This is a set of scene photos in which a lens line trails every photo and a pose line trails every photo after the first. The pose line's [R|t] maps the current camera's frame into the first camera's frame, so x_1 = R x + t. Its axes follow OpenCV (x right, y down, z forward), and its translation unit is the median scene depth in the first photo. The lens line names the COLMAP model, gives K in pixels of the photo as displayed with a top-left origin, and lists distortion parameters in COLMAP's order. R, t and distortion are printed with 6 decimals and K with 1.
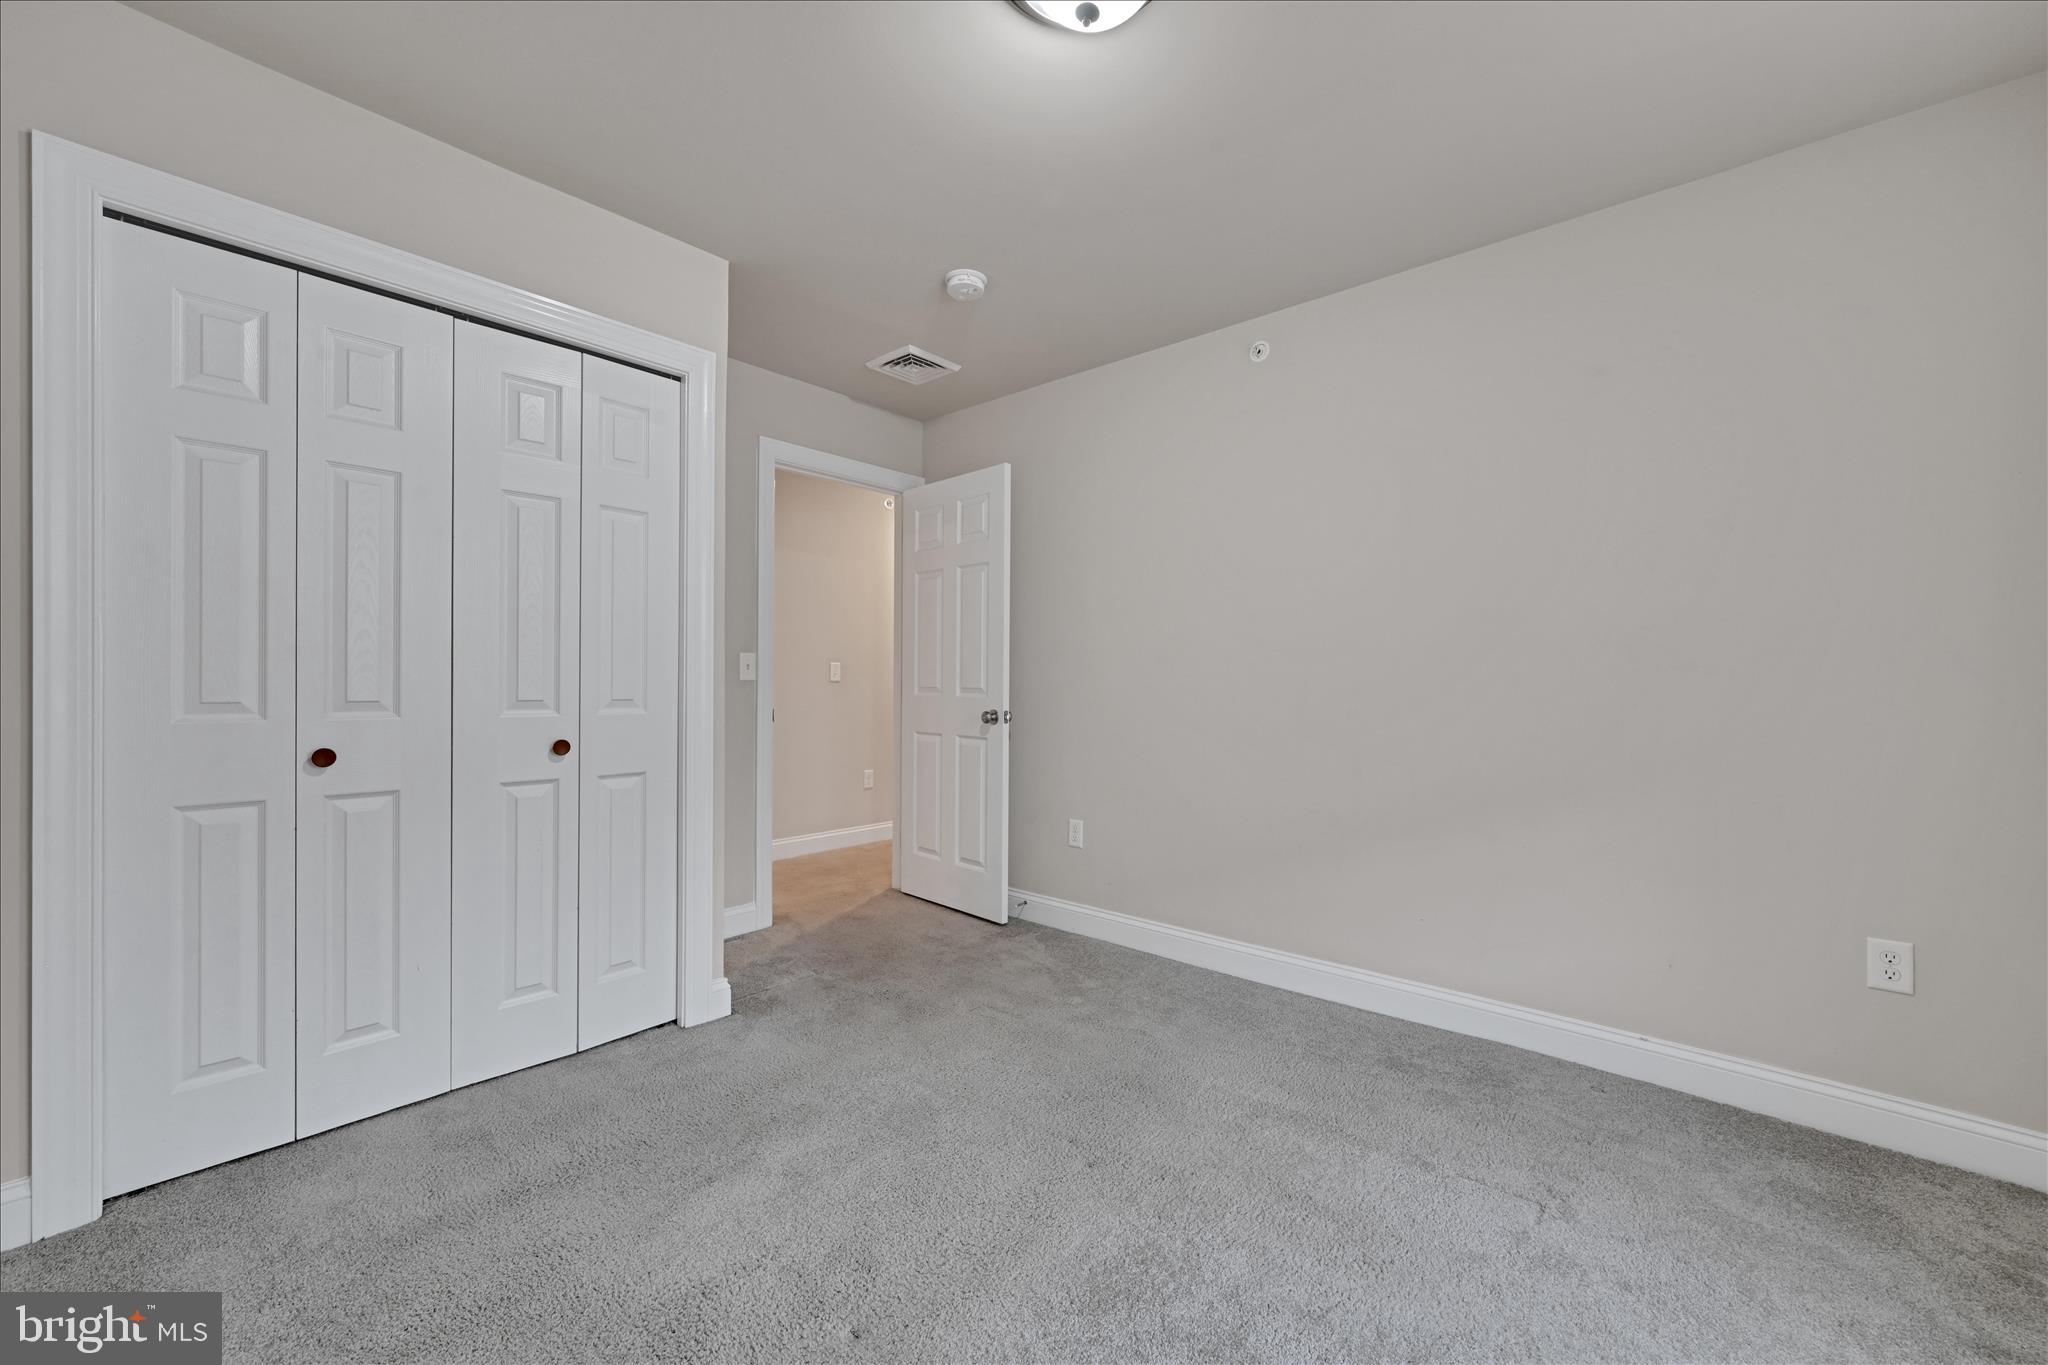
lens RADIAL K [[819.3, 0, 1024.0], [0, 819.3, 682.5], [0, 0, 1]] dist [-0.000735, 0.000015]
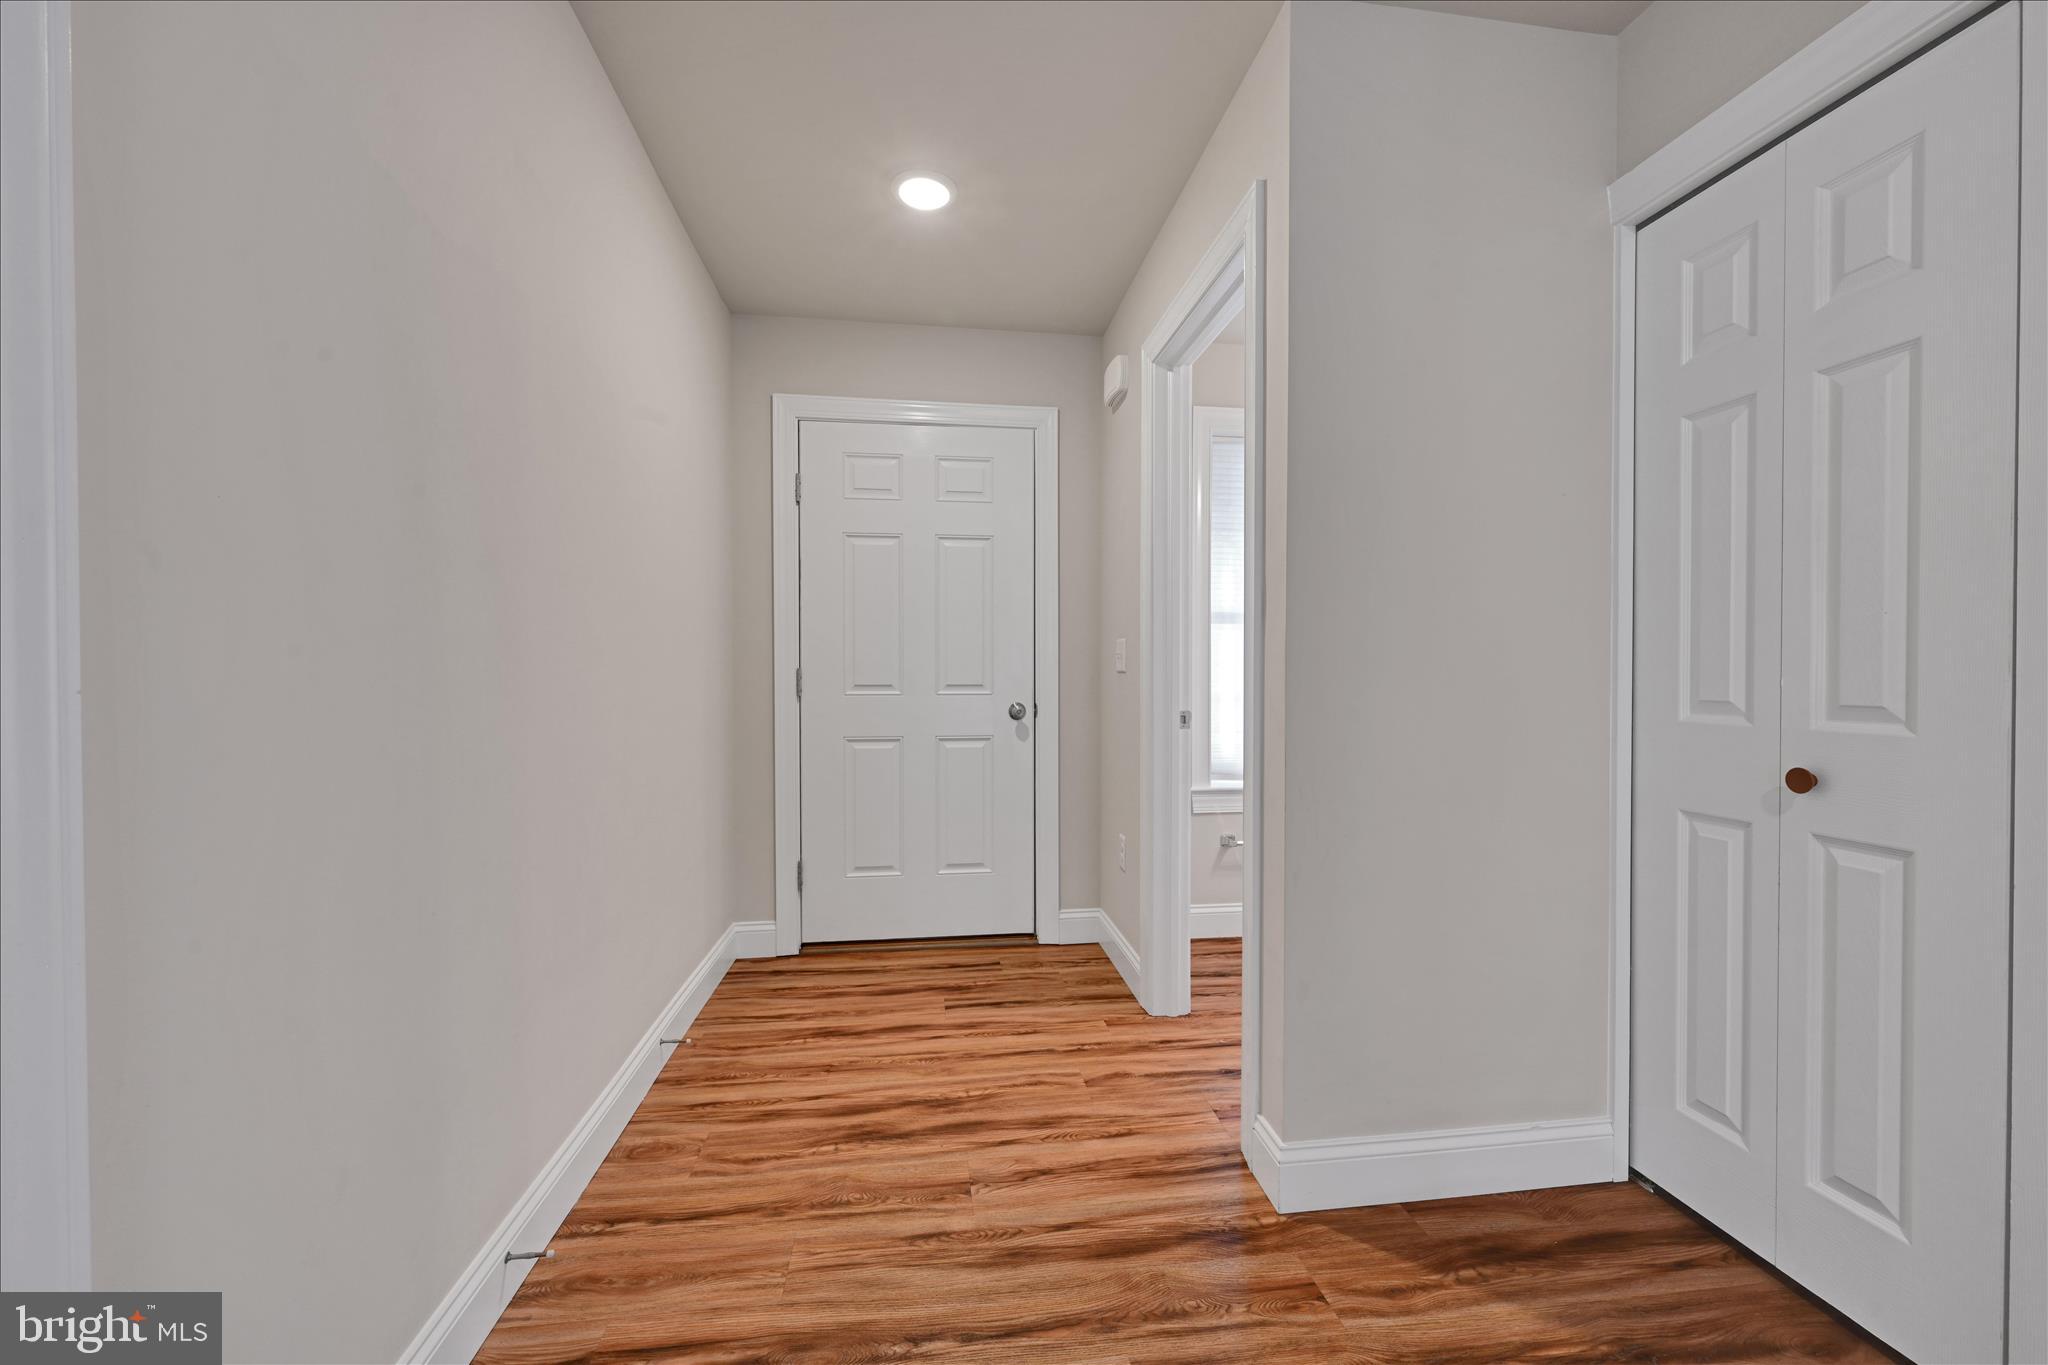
lens RADIAL K [[819.3, 0, 1024.0], [0, 819.3, 682.5], [0, 0, 1]] dist [-0.000735, 0.000015]
pose [[-0.650924, 0.001479, -0.759141, 0.162321], [0.001590, 0.999999, 0.000585, 0.002535], [0.759141, -0.000827, -0.650926, 0.981937]]
